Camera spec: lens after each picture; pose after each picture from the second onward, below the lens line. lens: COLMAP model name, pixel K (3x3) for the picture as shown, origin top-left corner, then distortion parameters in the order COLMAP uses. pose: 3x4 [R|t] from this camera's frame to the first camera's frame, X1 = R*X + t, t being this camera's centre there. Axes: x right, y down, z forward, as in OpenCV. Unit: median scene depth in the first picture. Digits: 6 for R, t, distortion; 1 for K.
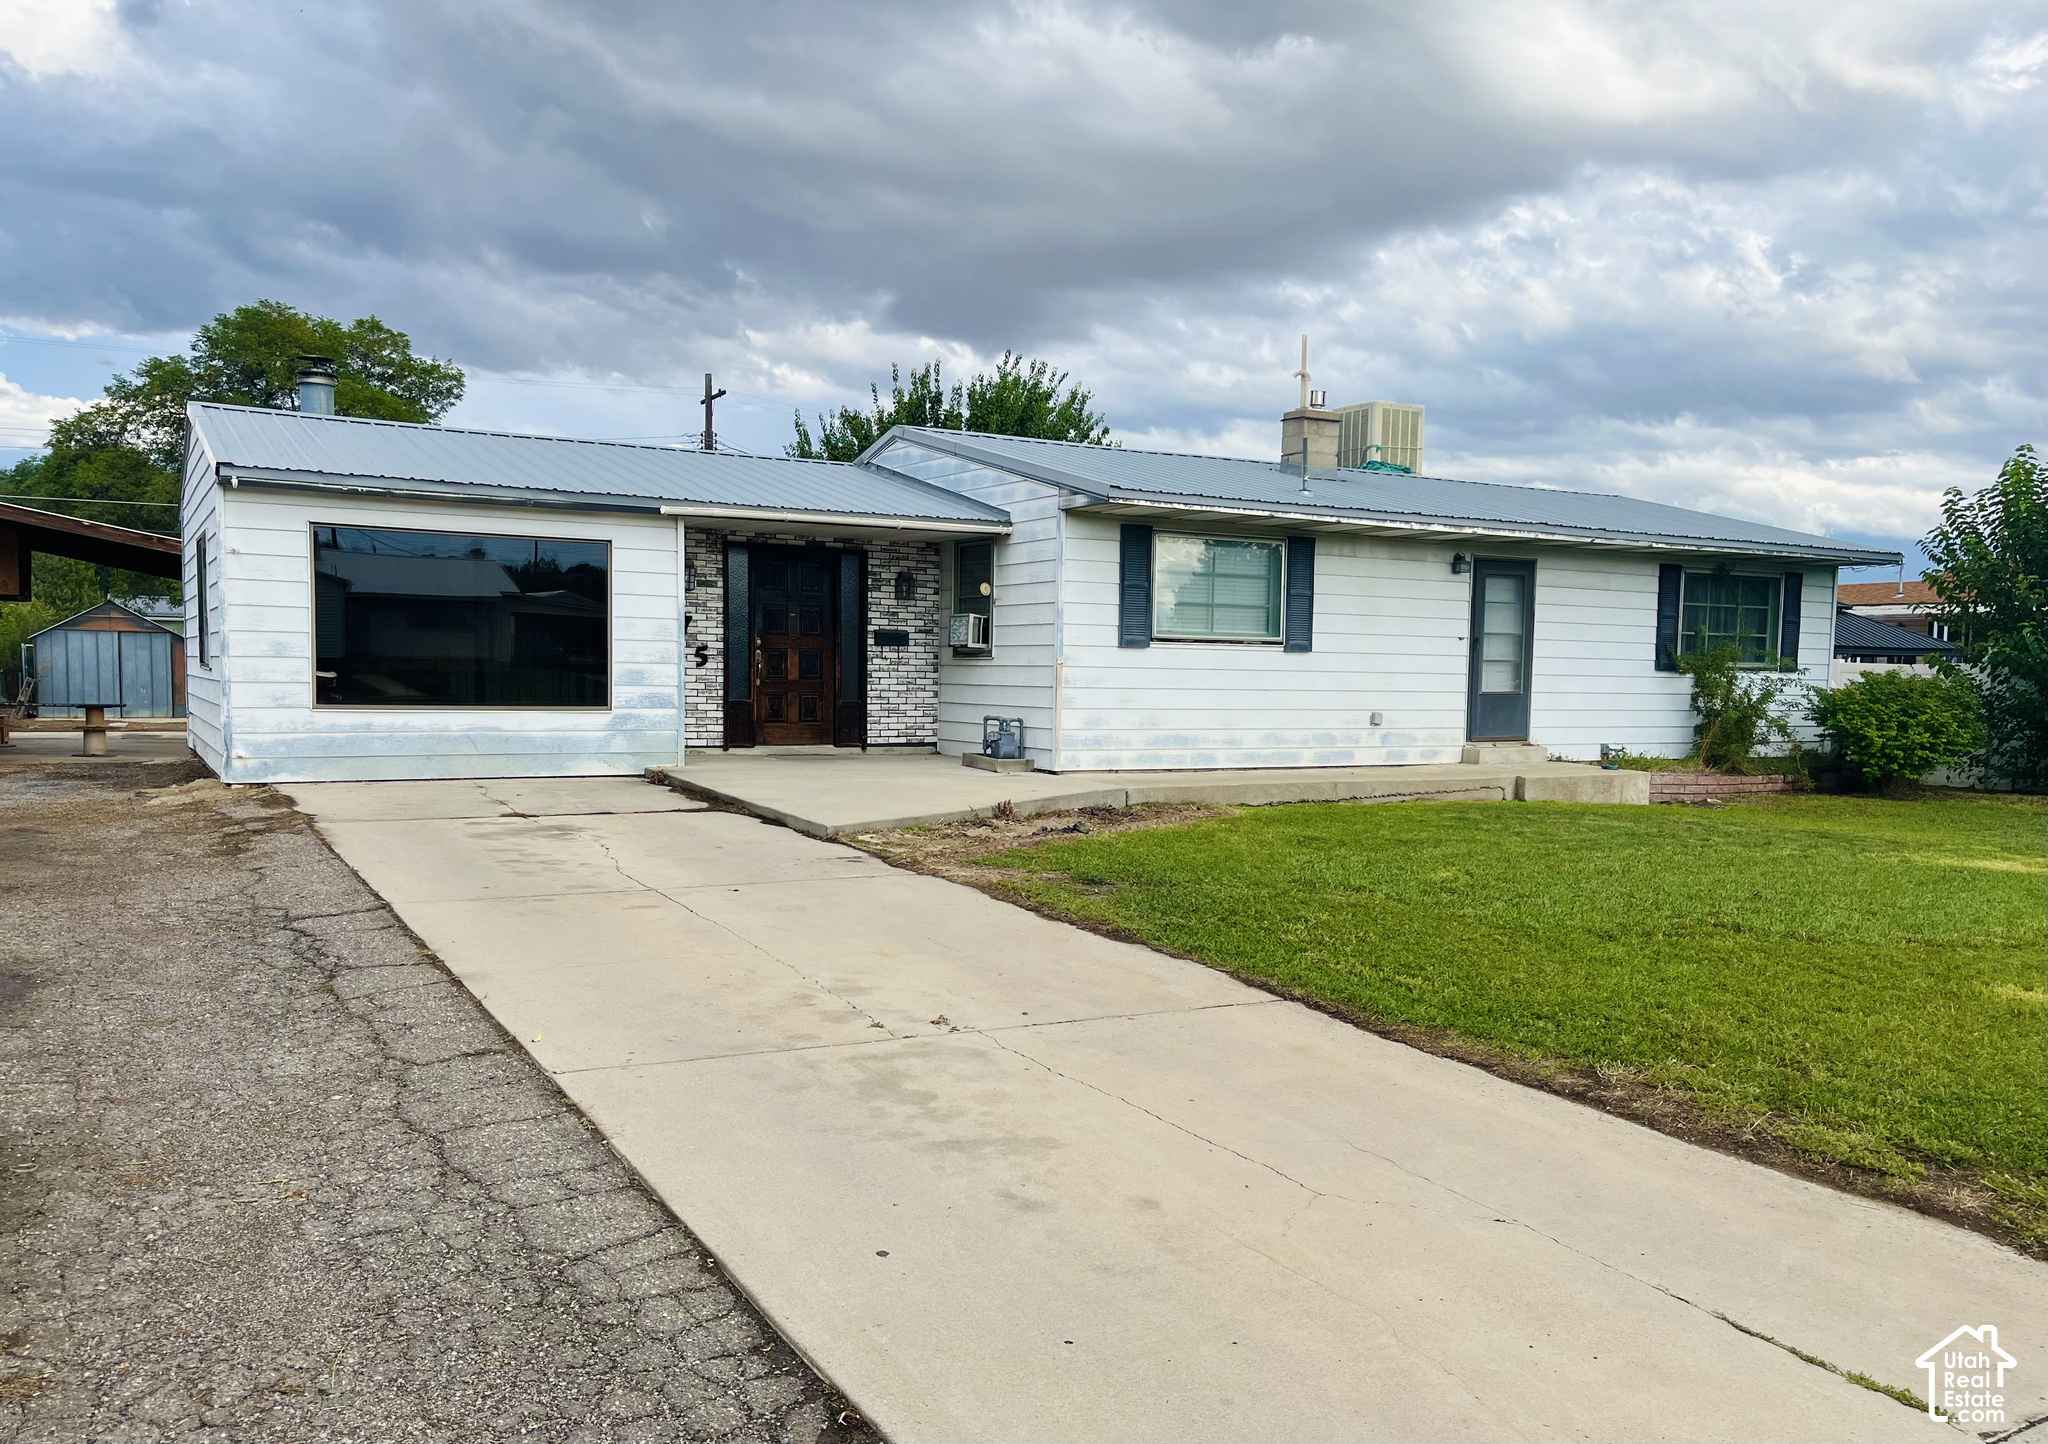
lens RADIAL K [[1531.8, 0, 1024.4], [0, 1531.8, 802.8], [0, 0, 1]] dist [0.033632, -0.004266]
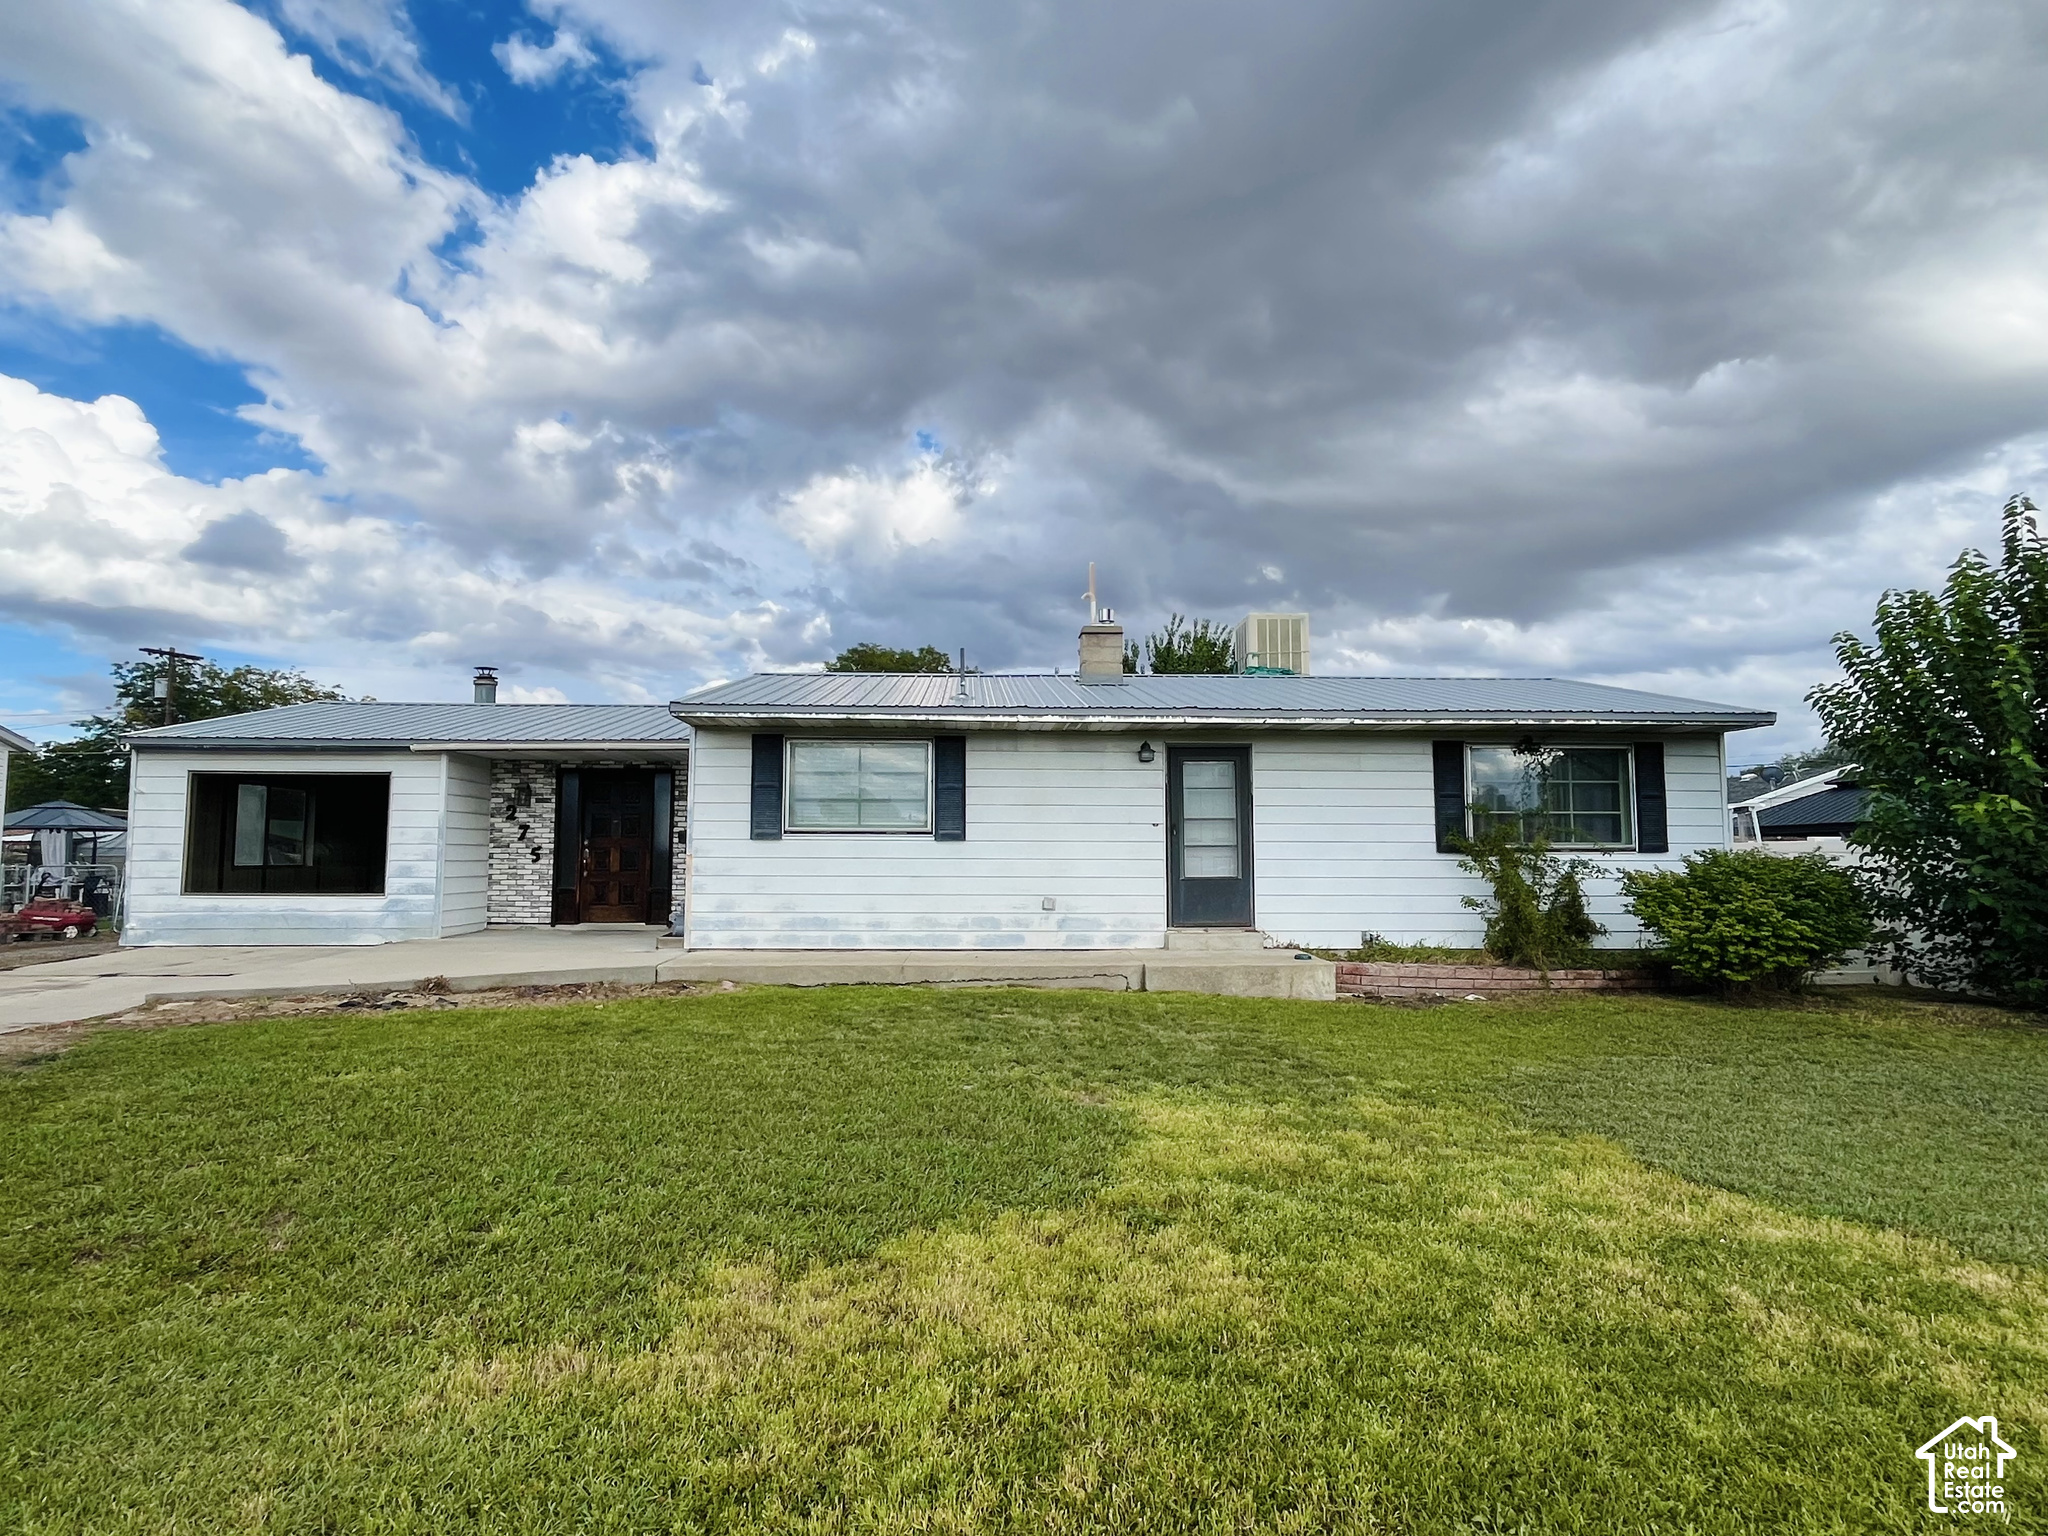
lens RADIAL K [[1067.1, 0, 1024.0], [0, 1067.1, 768.0], [0, 0, 1]] dist [0.001883, 0.000342]
pose [[0.888217, -0.054544, -0.456175, 0.537698], [-0.026664, 0.985134, -0.169709, -0.021878], [0.458650, 0.162901, 0.873558, 0.342043]]
